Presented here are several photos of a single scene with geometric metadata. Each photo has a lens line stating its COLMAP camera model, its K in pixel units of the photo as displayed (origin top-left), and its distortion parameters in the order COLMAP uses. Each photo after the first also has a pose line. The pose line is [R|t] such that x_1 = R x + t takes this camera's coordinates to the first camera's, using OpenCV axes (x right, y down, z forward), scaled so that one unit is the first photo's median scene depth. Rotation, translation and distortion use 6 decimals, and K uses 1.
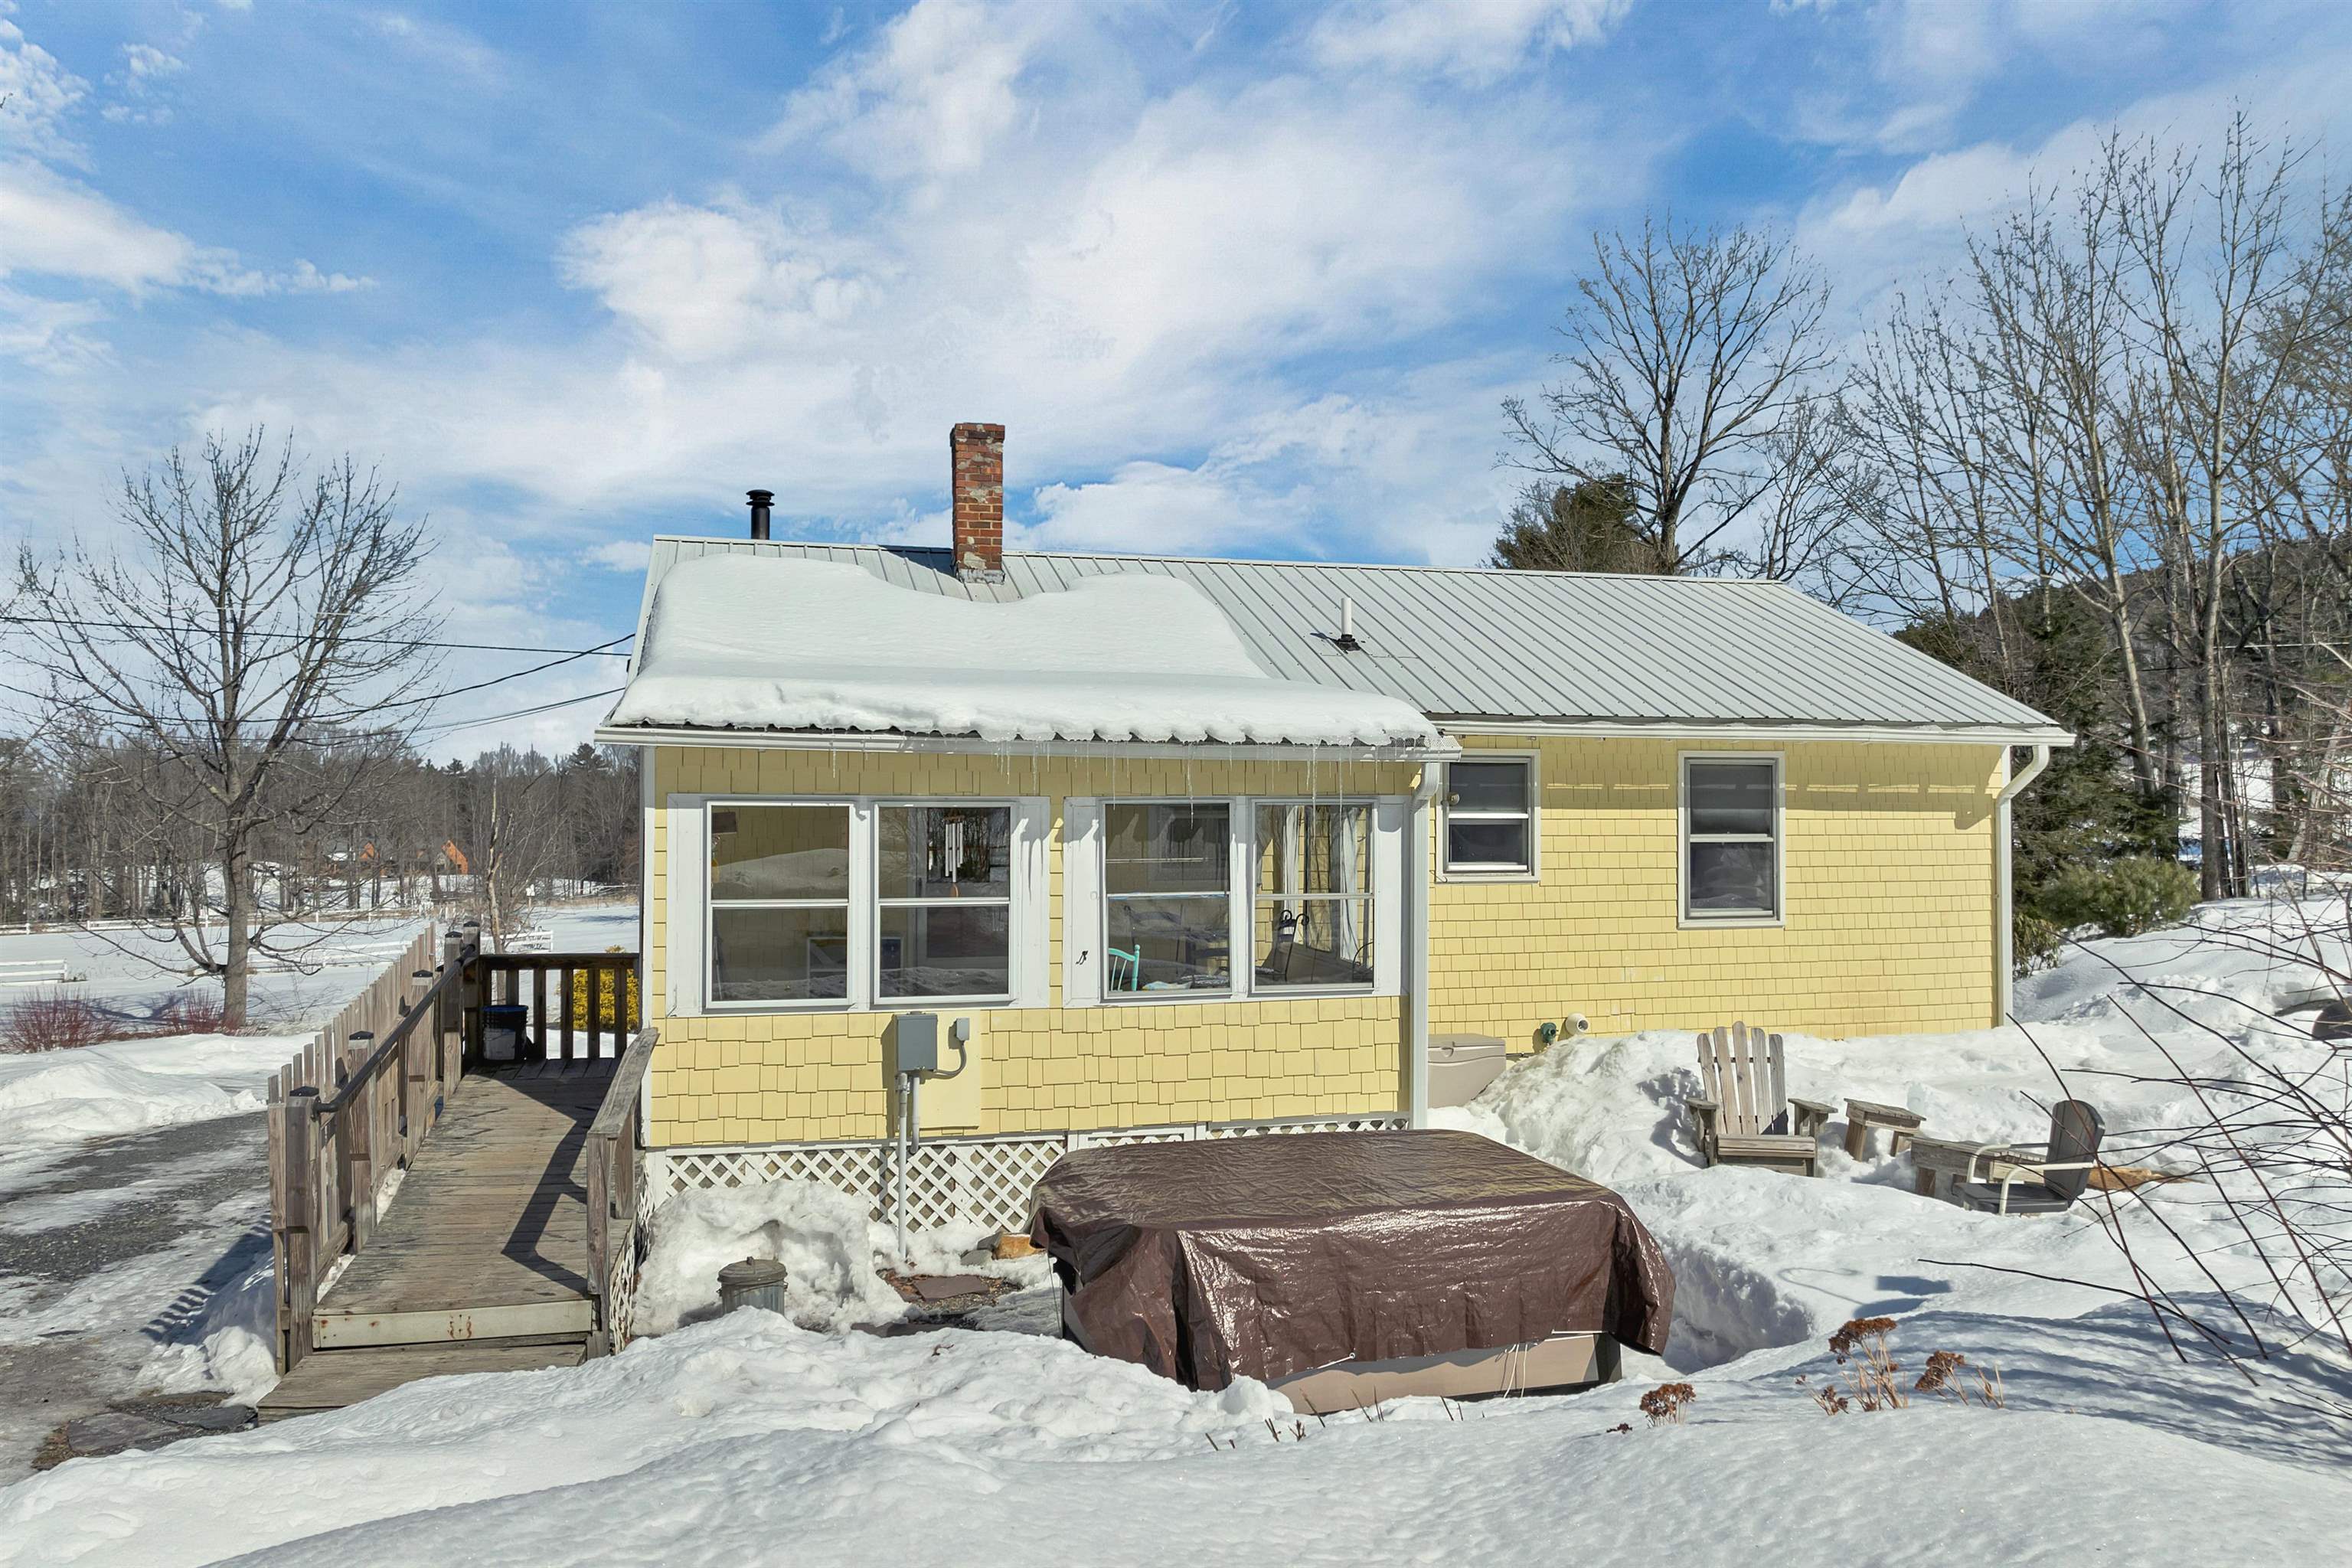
lens RADIAL K [[1720.2, 0, 1176.0], [0, 1720.2, 784.0], [0, 0, 1]] dist [-0.015004, -0.007121]
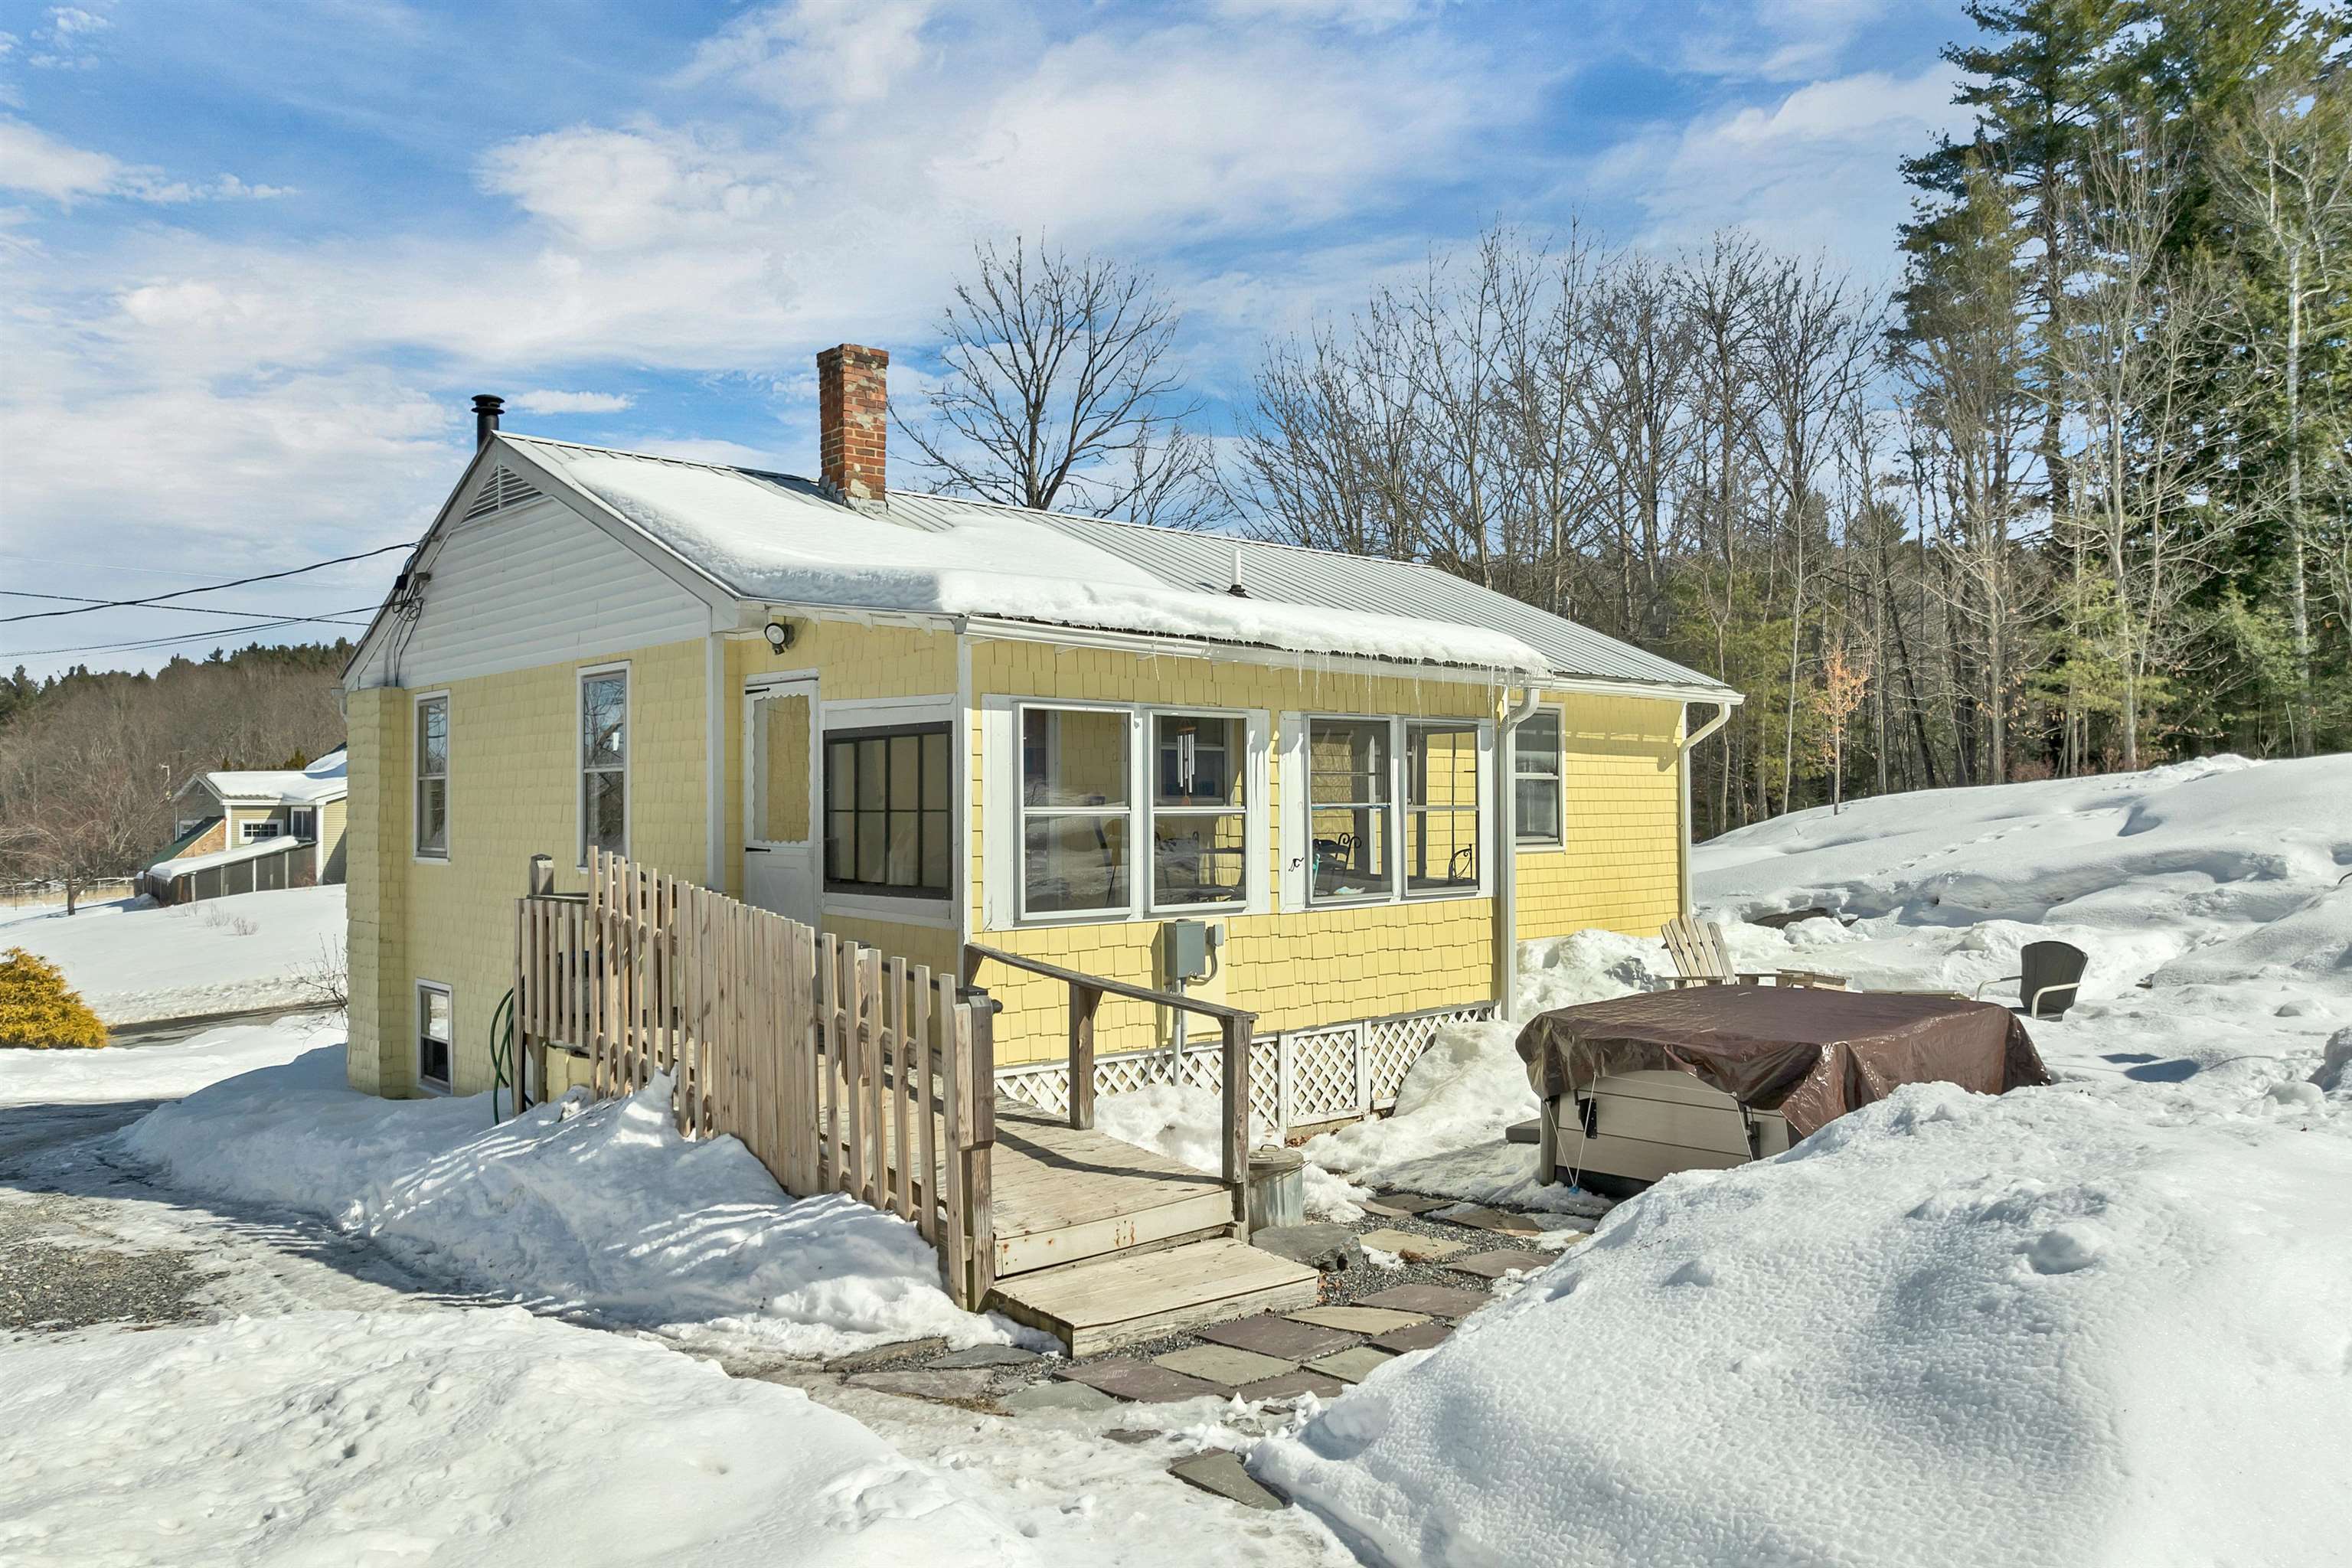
lens RADIAL K [[1720.2, 0, 1176.0], [0, 1720.2, 784.0], [0, 0, 1]] dist [-0.015004, -0.007121]
pose [[0.882599, 0.000328, 0.470127, -0.595005], [0.000983, 0.999996, -0.002542, 0.053084], [-0.470126, 0.002706, 0.882595, 0.107843]]
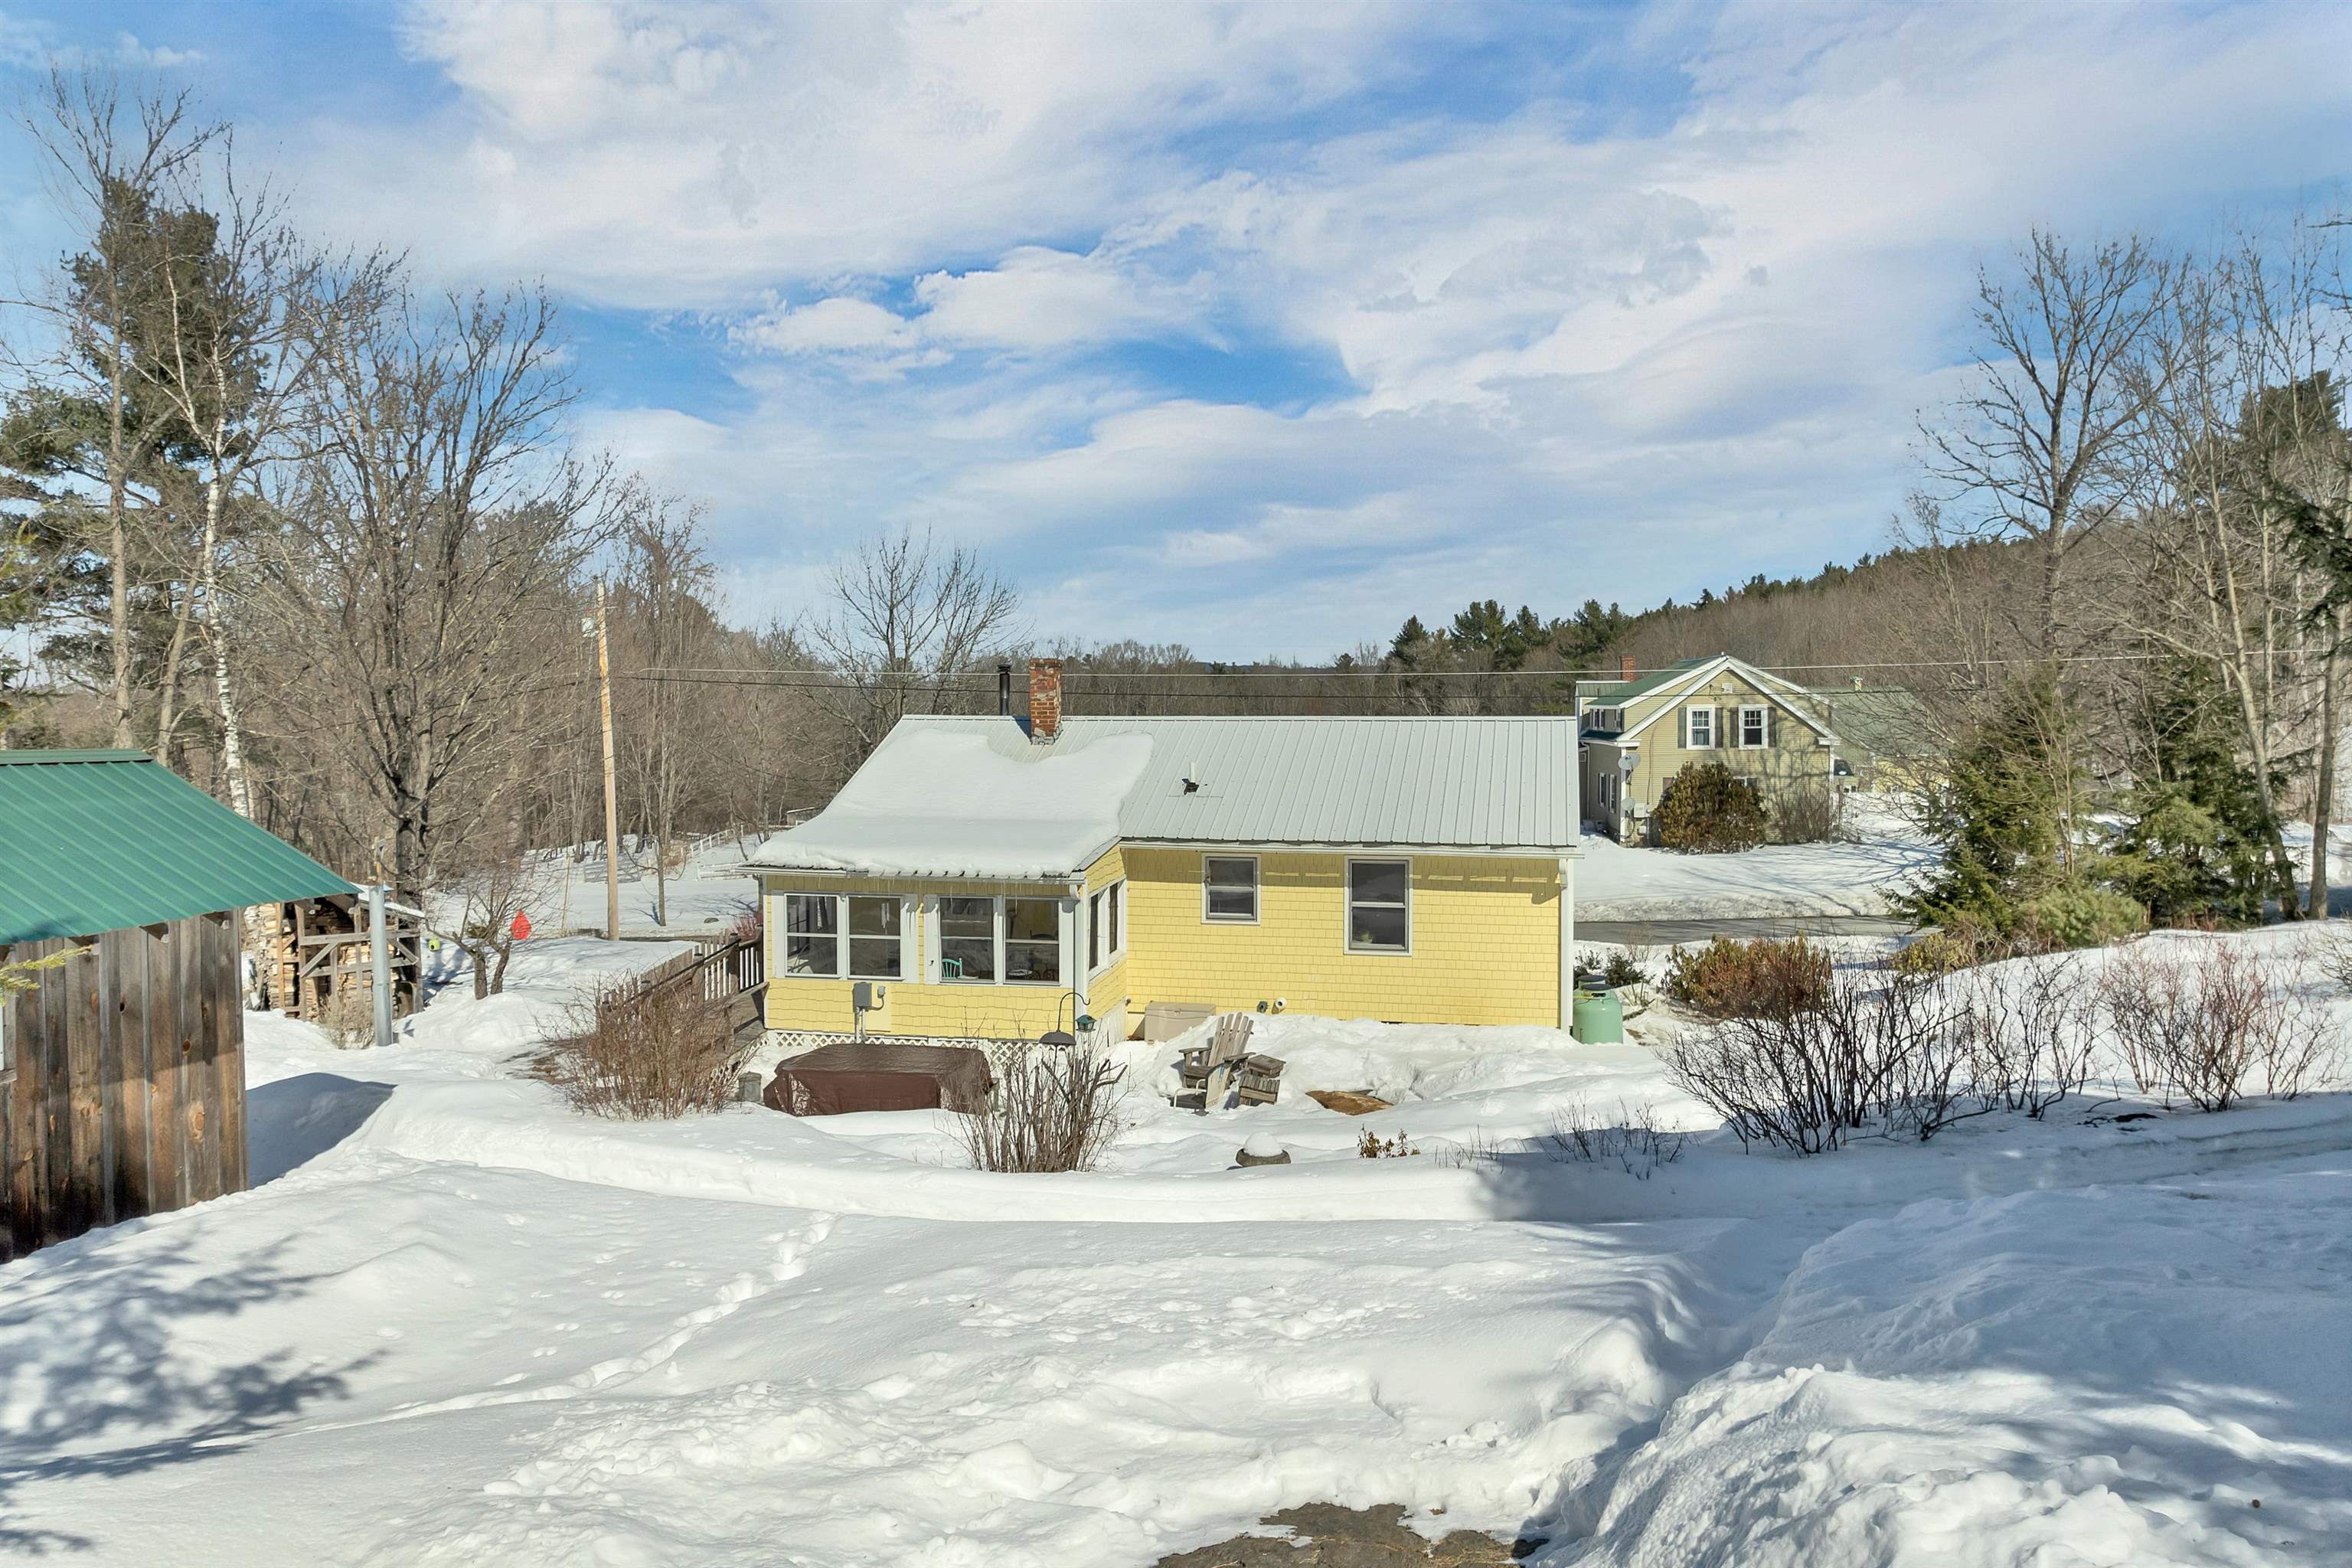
lens RADIAL K [[1720.2, 0, 1176.0], [0, 1720.2, 784.0], [0, 0, 1]] dist [-0.015004, -0.007121]
pose [[0.890585, 0.022041, -0.454282, 1.253931], [0.010543, 0.997556, 0.069068, -0.289216], [0.454694, -0.066300, 0.888176, -0.869094]]
